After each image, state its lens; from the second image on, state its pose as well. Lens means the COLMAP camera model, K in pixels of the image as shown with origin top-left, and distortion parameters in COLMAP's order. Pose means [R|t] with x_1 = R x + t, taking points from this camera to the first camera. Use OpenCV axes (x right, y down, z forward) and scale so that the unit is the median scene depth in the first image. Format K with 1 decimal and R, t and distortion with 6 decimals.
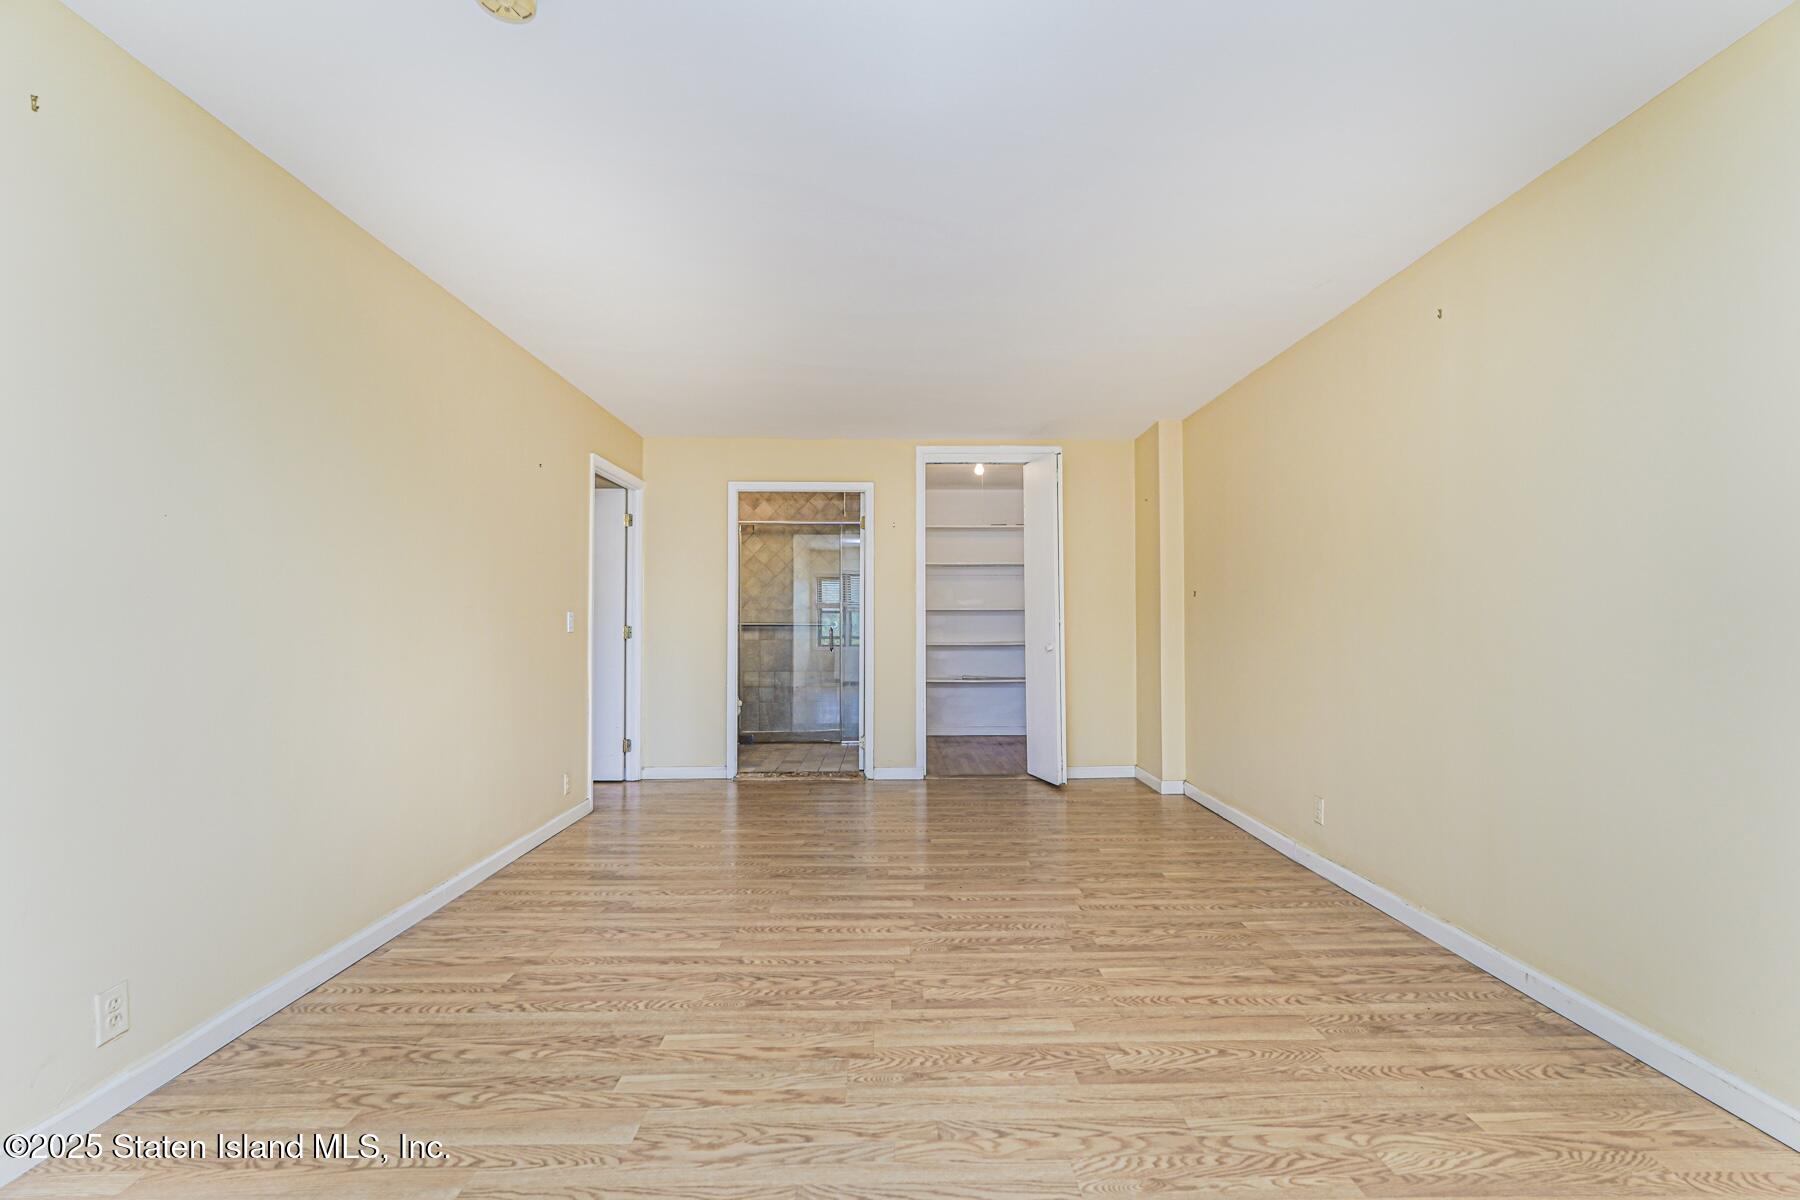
lens RADIAL K [[792.5, 0, 902.7], [0, 792.5, 602.1], [0, 0, 1]] dist [-0.018508, 0.011830]
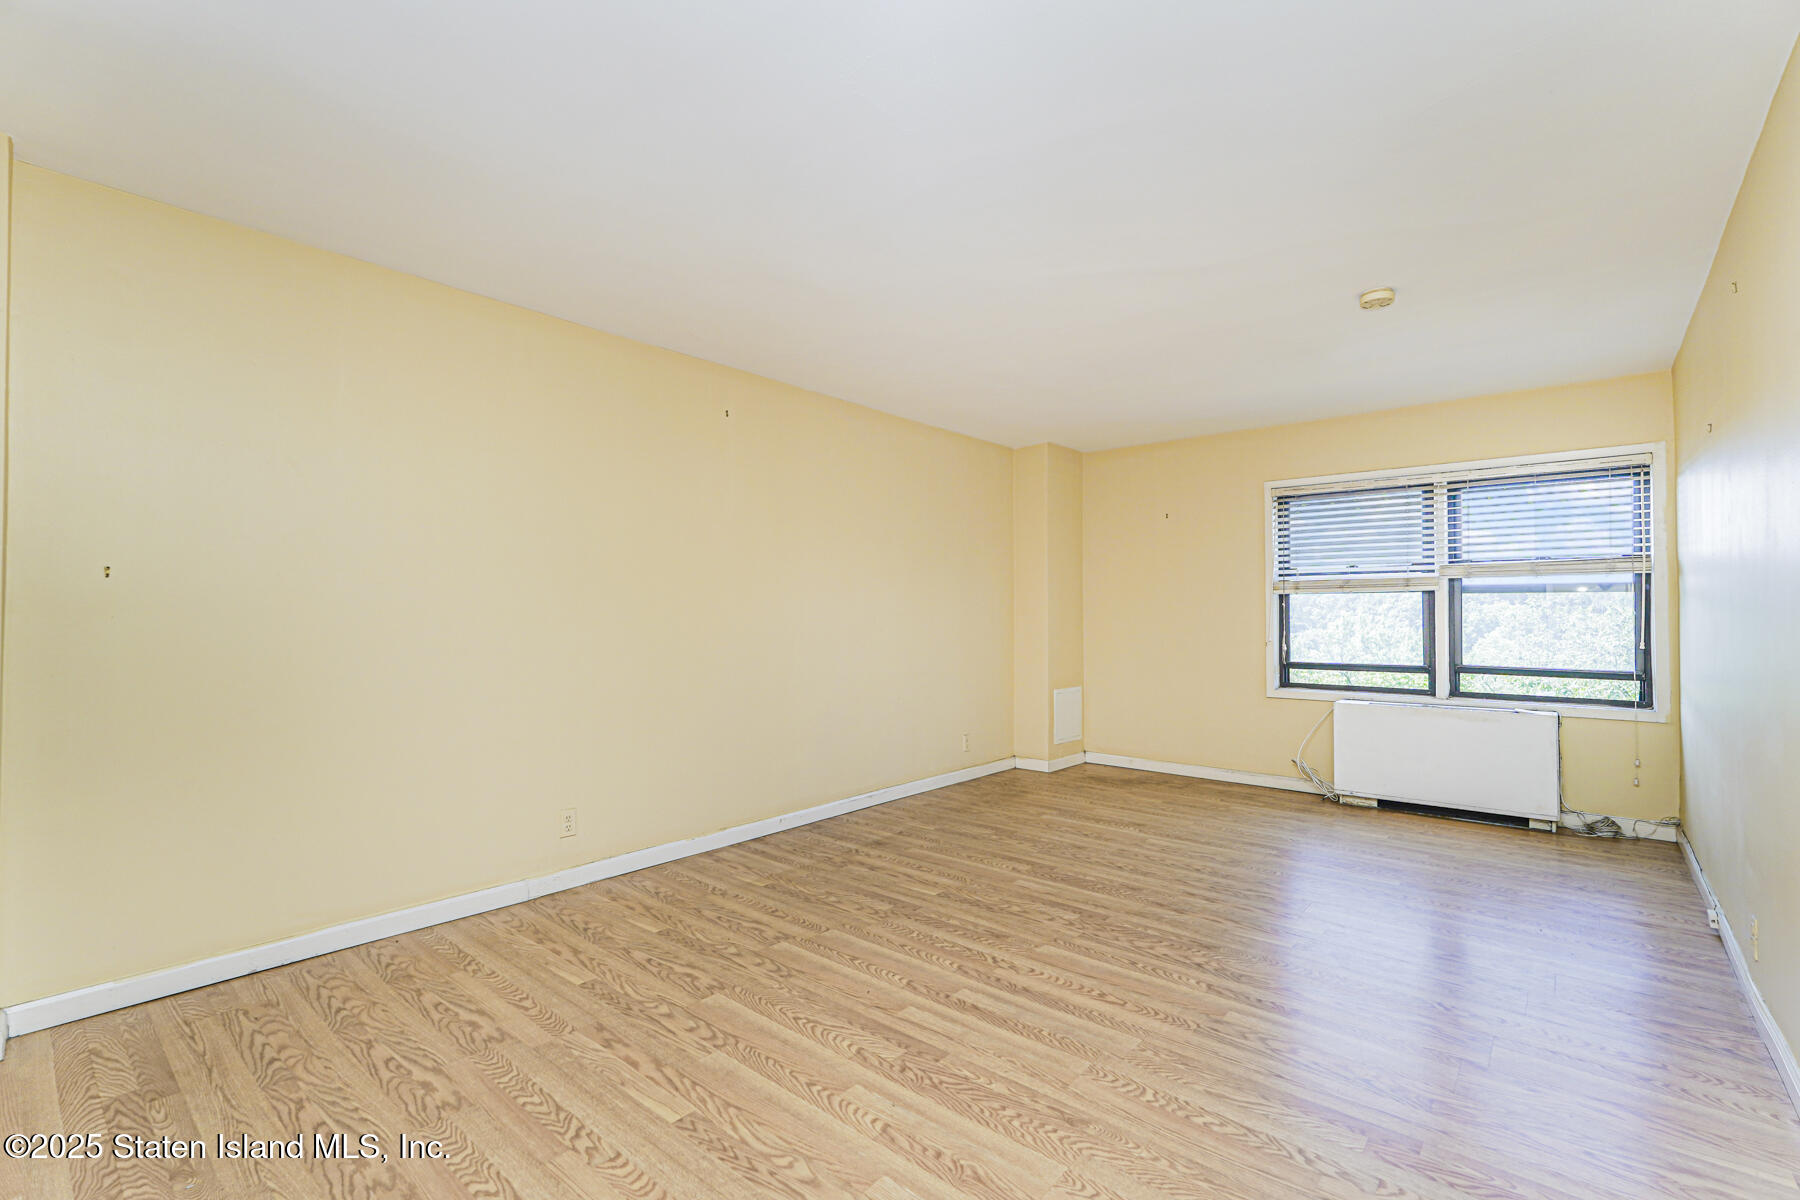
lens RADIAL K [[792.5, 0, 902.7], [0, 792.5, 602.1], [0, 0, 1]] dist [-0.018508, 0.011830]
pose [[-0.746661, 0.012739, 0.665083, -0.531029], [-0.016435, 0.999158, -0.037588, 0.031850], [-0.665002, -0.038996, -0.745823, 1.849474]]
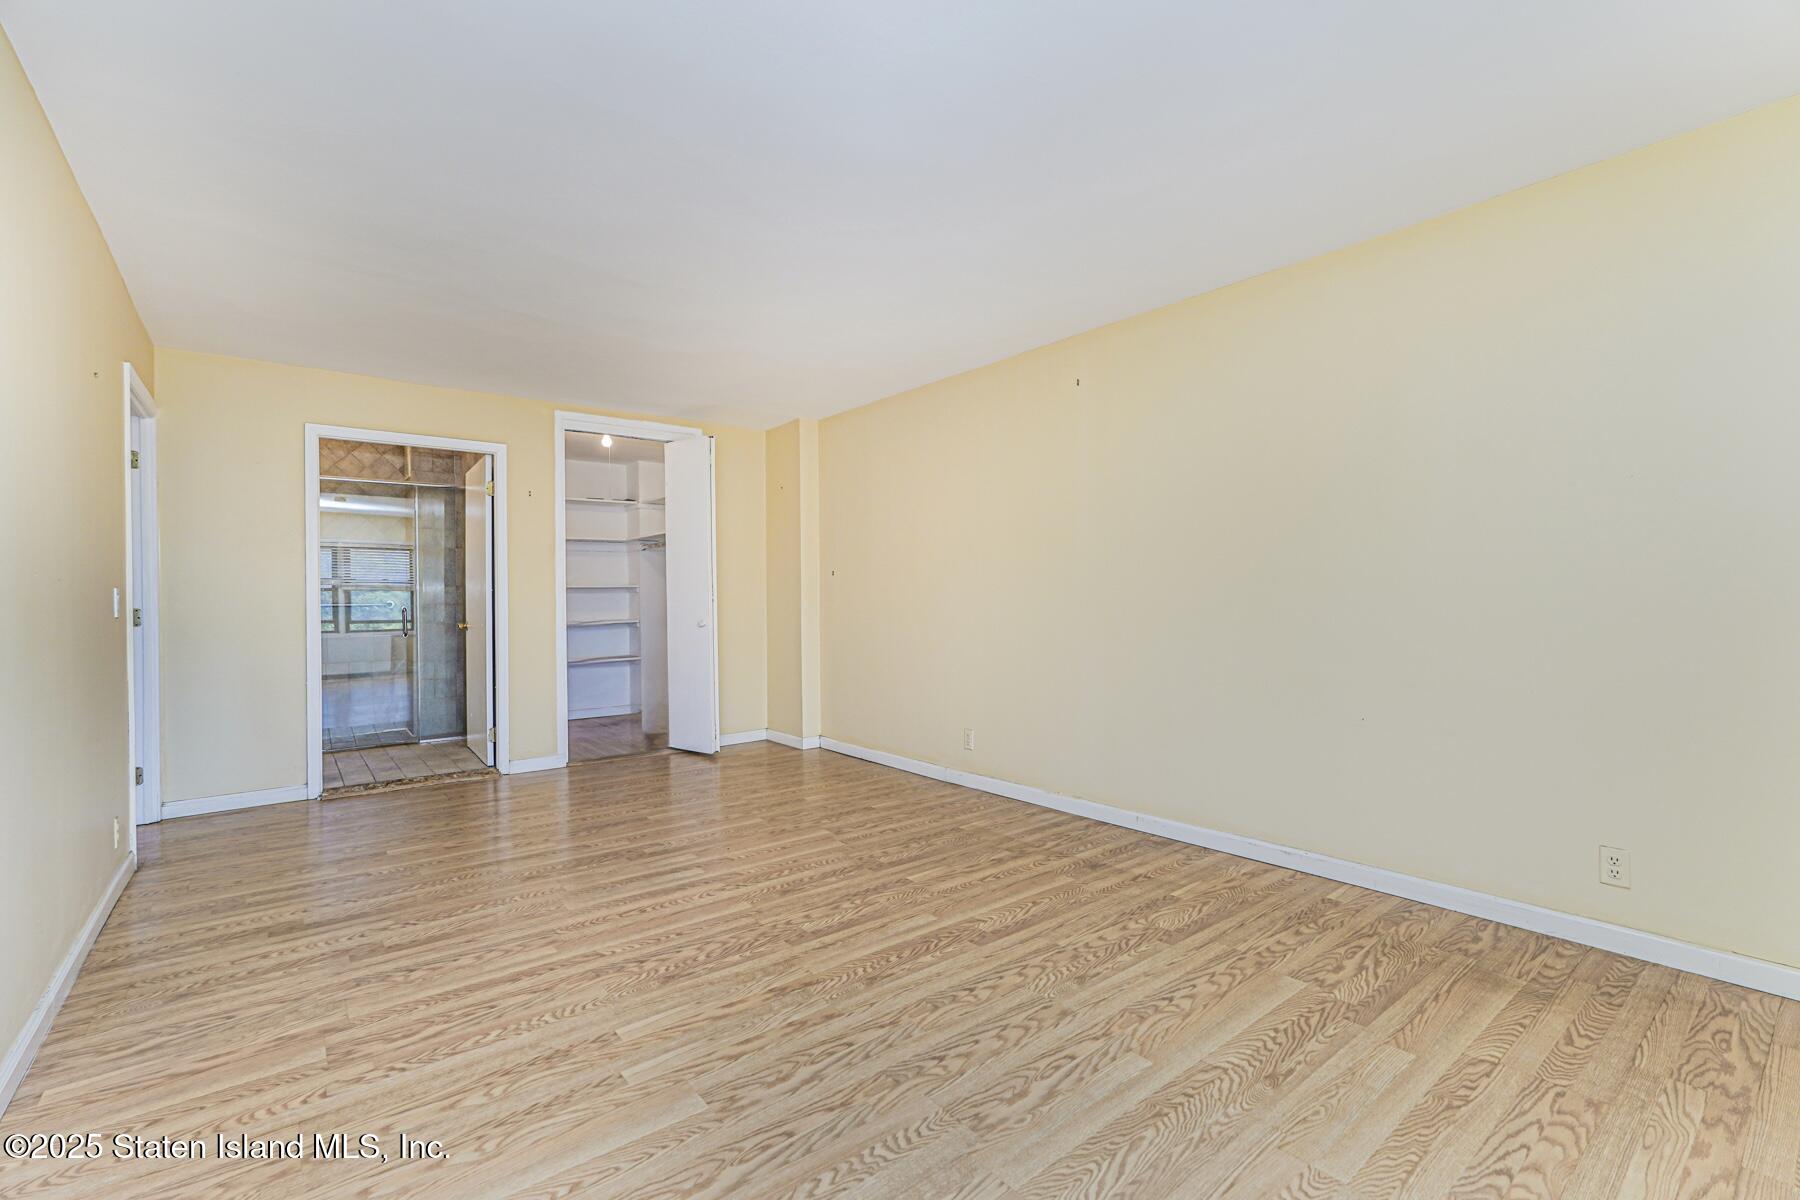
lens RADIAL K [[792.5, 0, 902.7], [0, 792.5, 602.1], [0, 0, 1]] dist [-0.018508, 0.011830]
pose [[0.792247, -0.009569, 0.610126, -0.461606], [-0.006915, 0.999672, 0.024658, 0.003930], [-0.610162, -0.023754, 0.791921, 0.033304]]
